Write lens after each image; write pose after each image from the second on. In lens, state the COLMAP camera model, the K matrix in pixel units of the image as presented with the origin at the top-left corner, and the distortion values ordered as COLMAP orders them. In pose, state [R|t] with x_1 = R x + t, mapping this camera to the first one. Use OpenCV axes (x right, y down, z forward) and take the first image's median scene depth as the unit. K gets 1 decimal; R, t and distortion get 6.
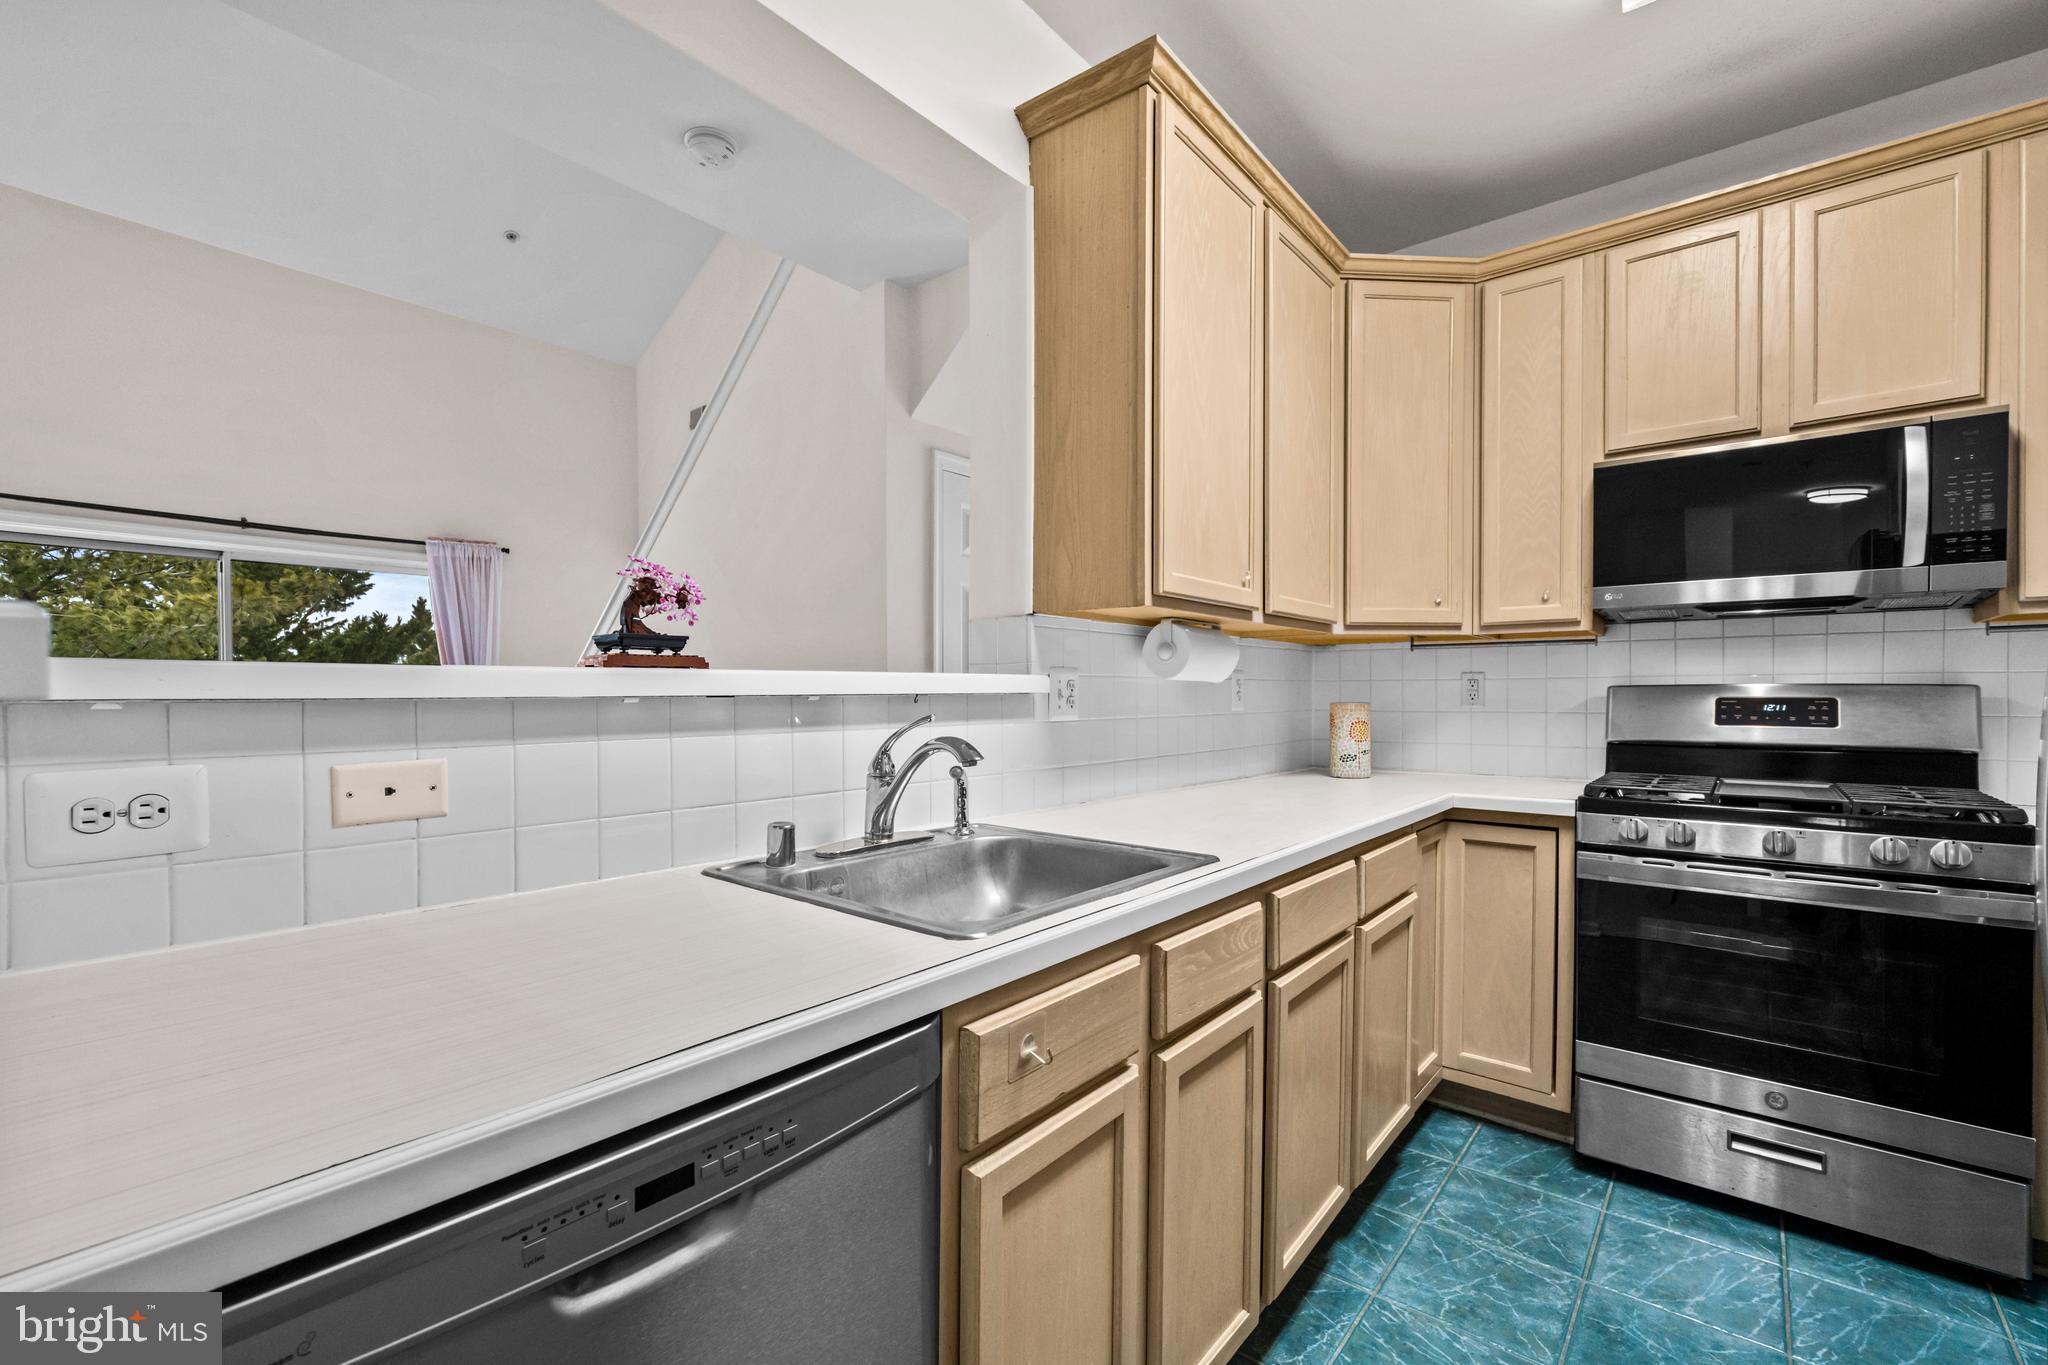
lens RADIAL K [[880.6, 0, 1016.4], [0, 880.6, 703.7], [0, 0, 1]] dist [-0.000263, 0.000336]
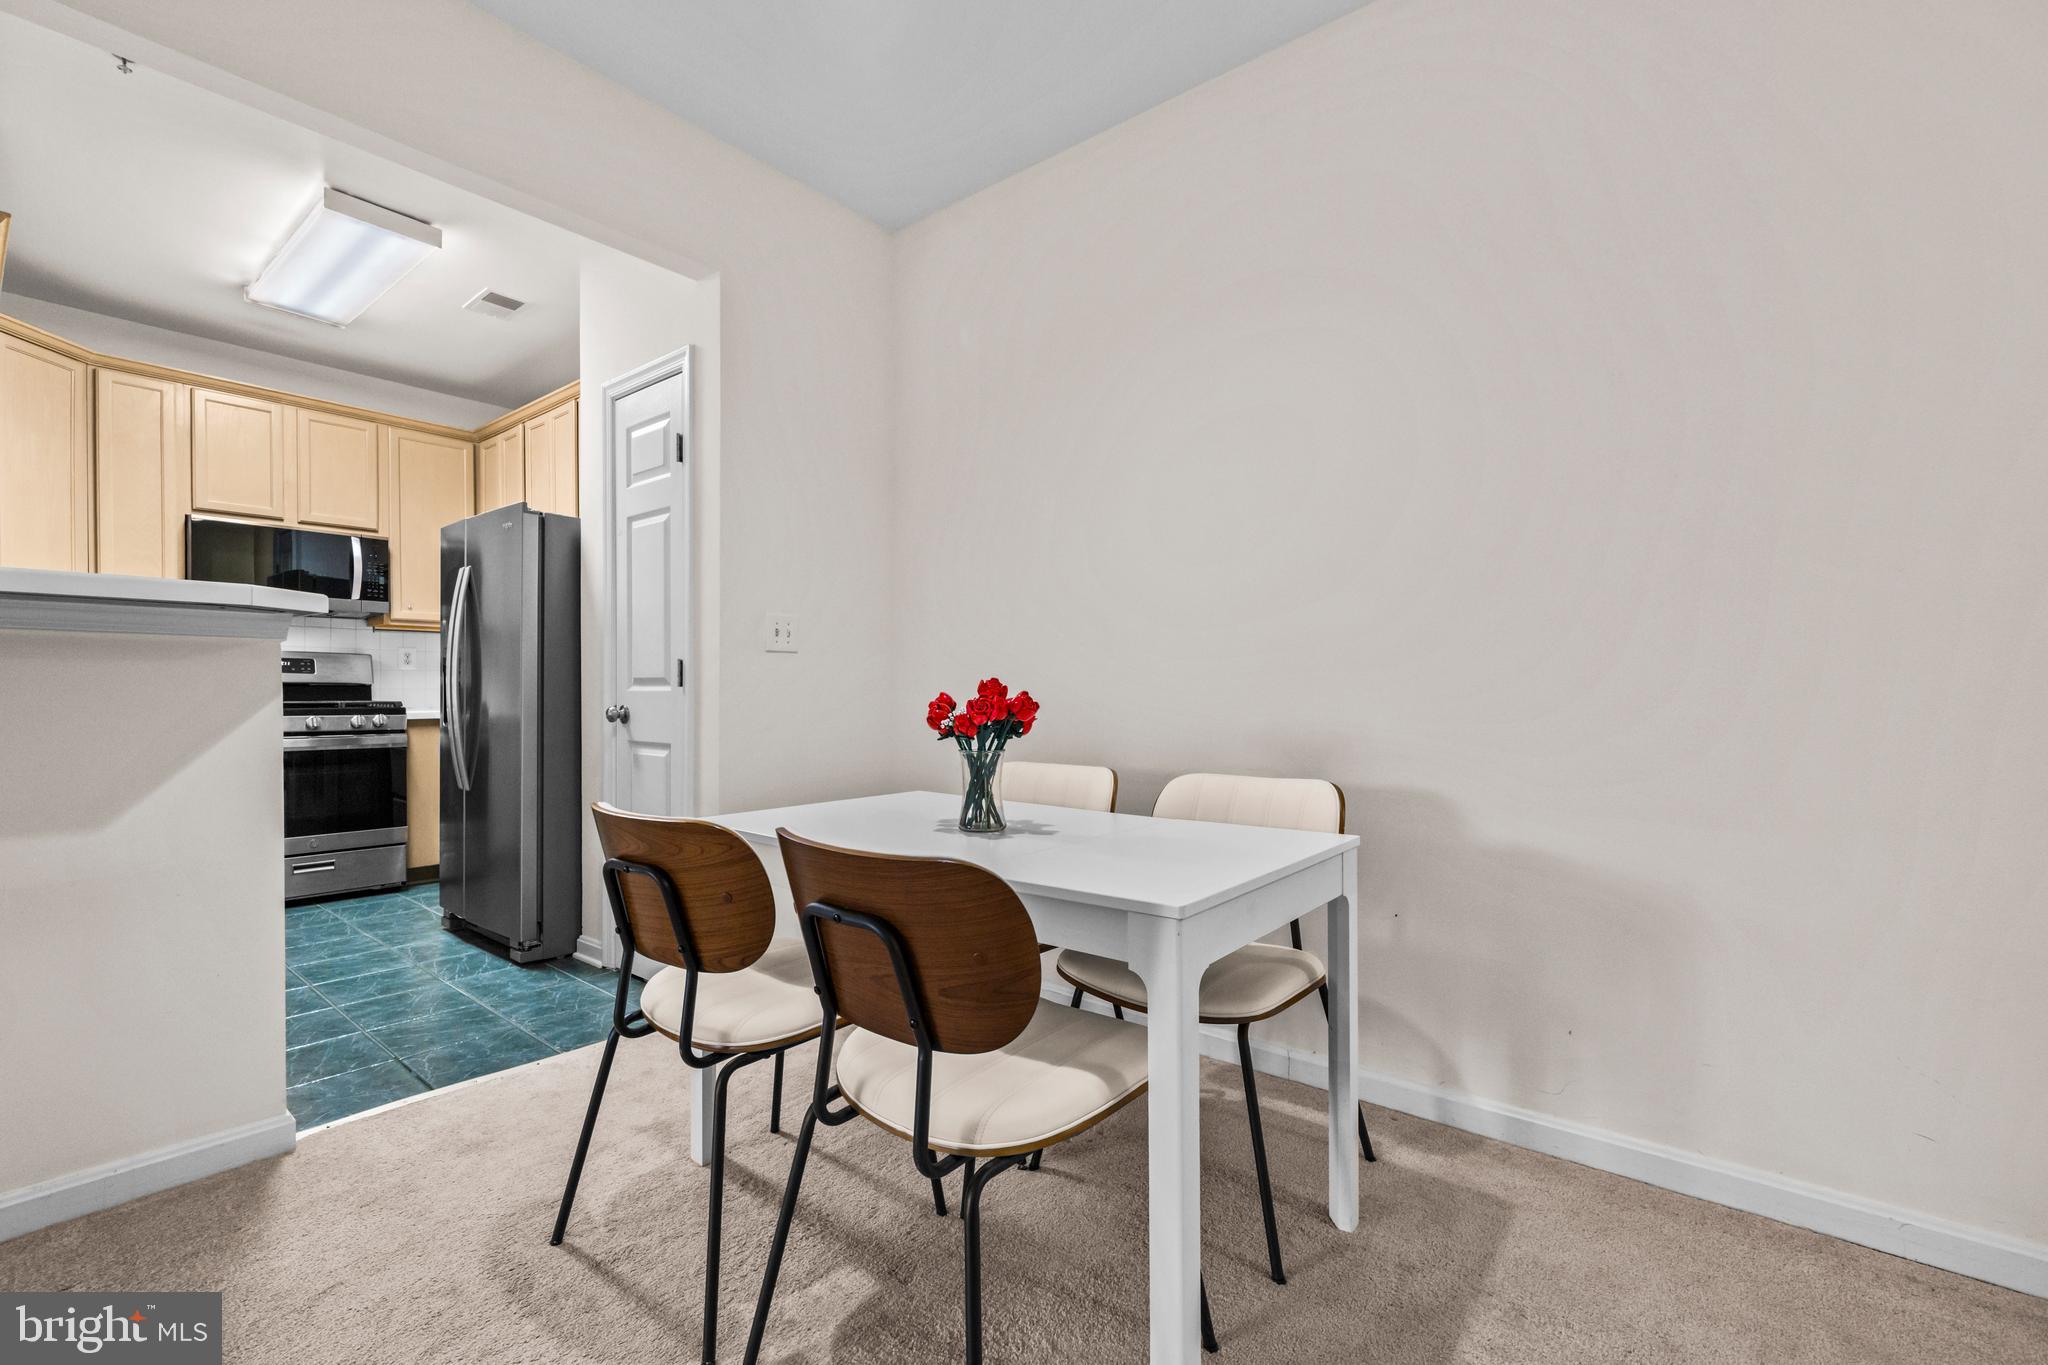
lens RADIAL K [[880.6, 0, 1016.4], [0, 880.6, 703.7], [0, 0, 1]] dist [-0.000263, 0.000336]
pose [[-0.000241, -0.009874, 0.999951, -1.171864], [0.005913, 0.999934, 0.009875, 0.092703], [-0.999982, 0.005915, -0.000183, -0.651755]]
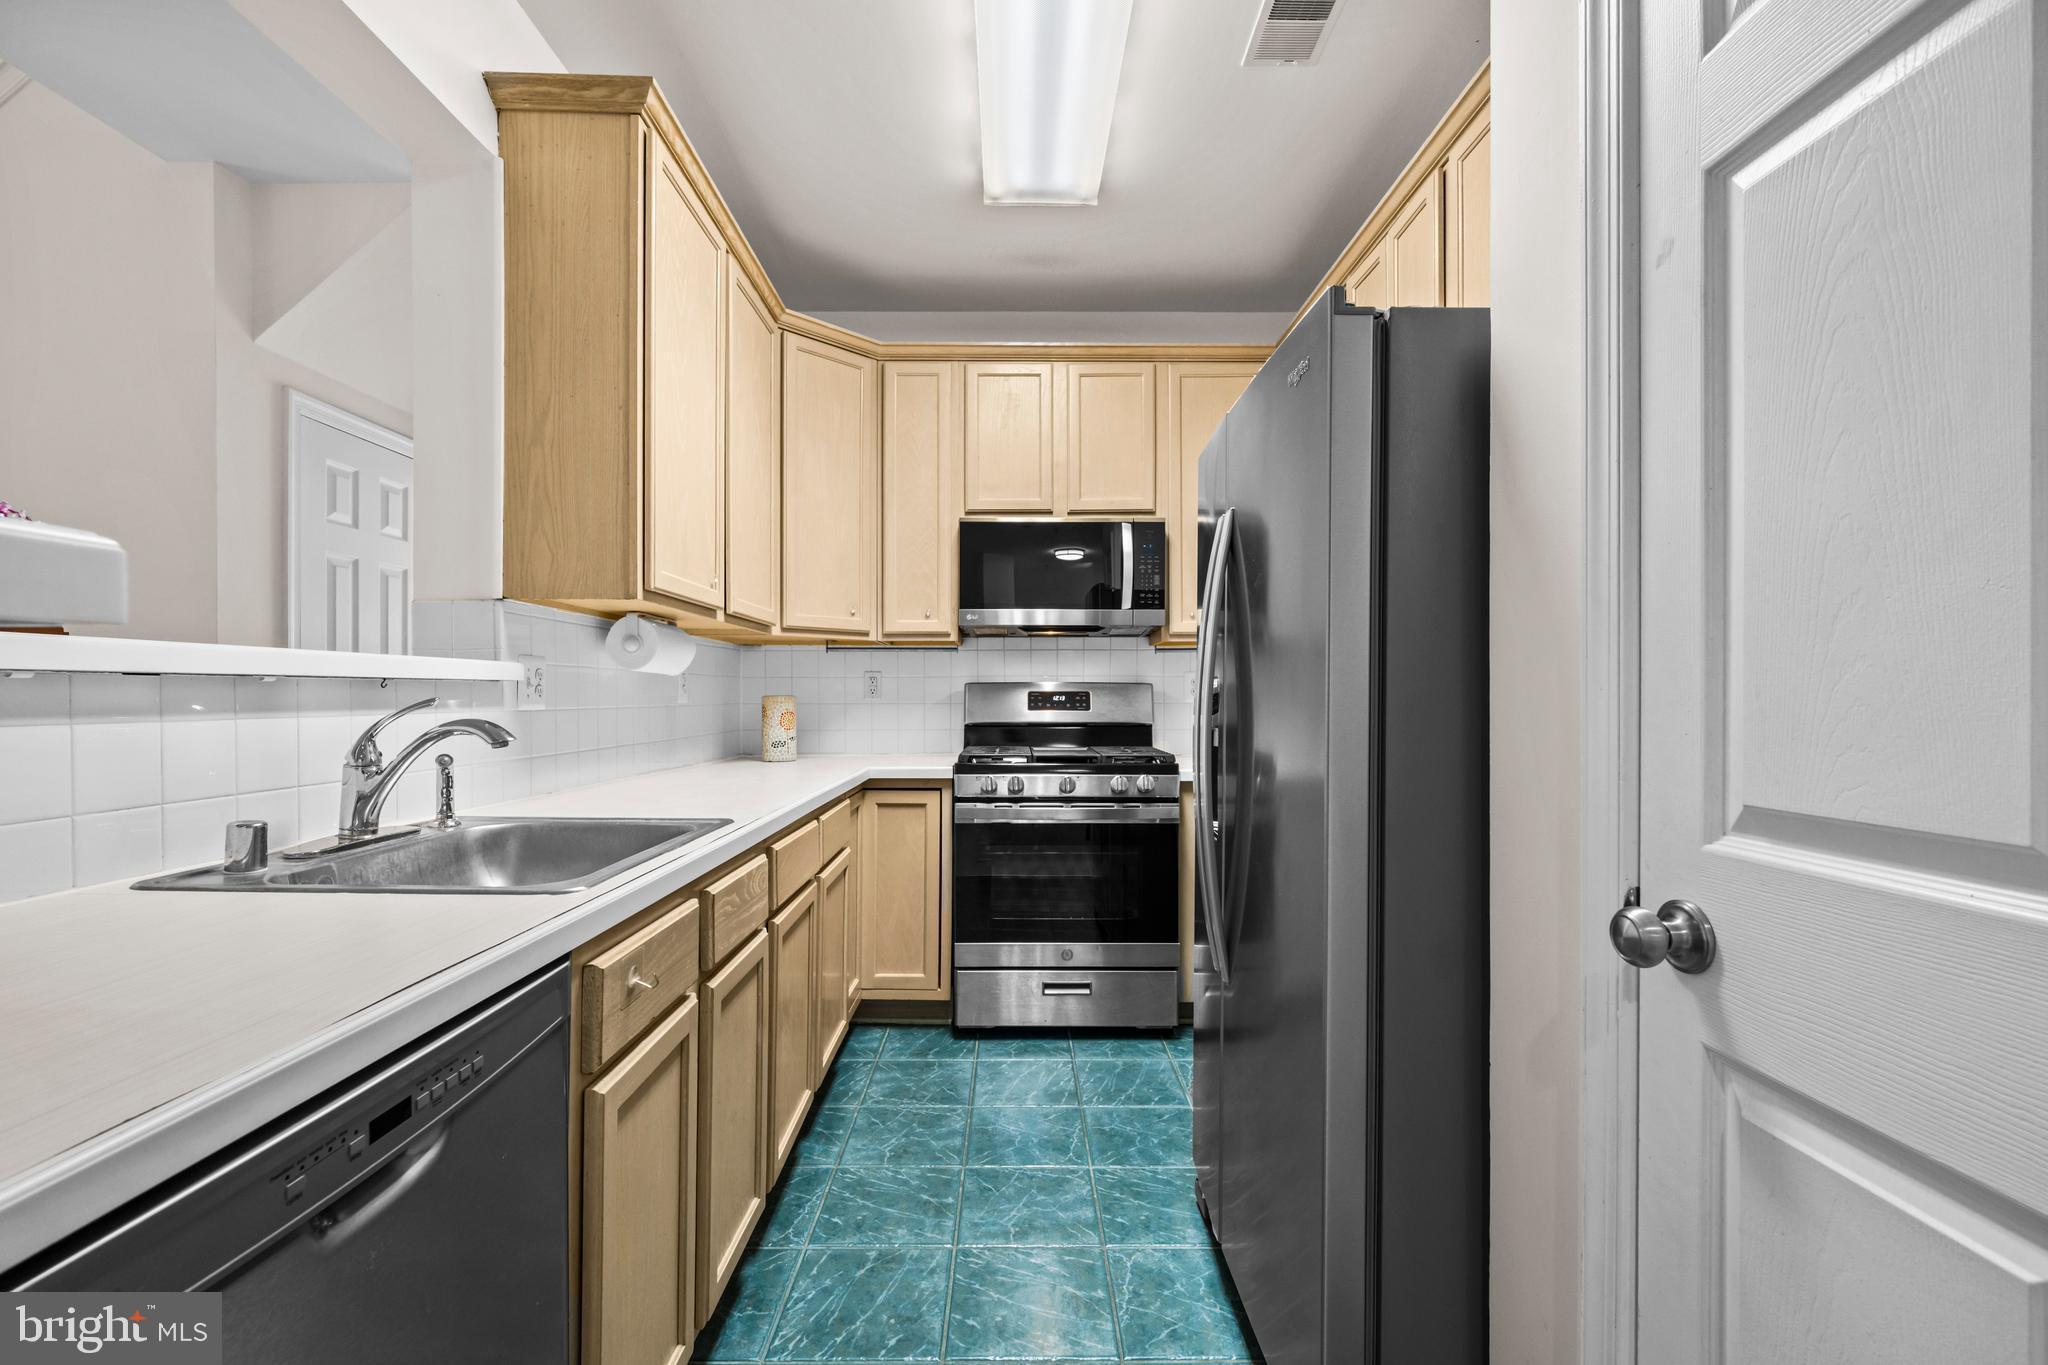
lens RADIAL K [[880.6, 0, 1016.4], [0, 880.6, 703.7], [0, 0, 1]] dist [-0.000263, 0.000336]
pose [[0.765000, -0.003581, 0.644021, -0.170795], [0.006166, 0.999979, -0.001764, 0.018062], [-0.644001, 0.005321, 0.765006, -0.102384]]
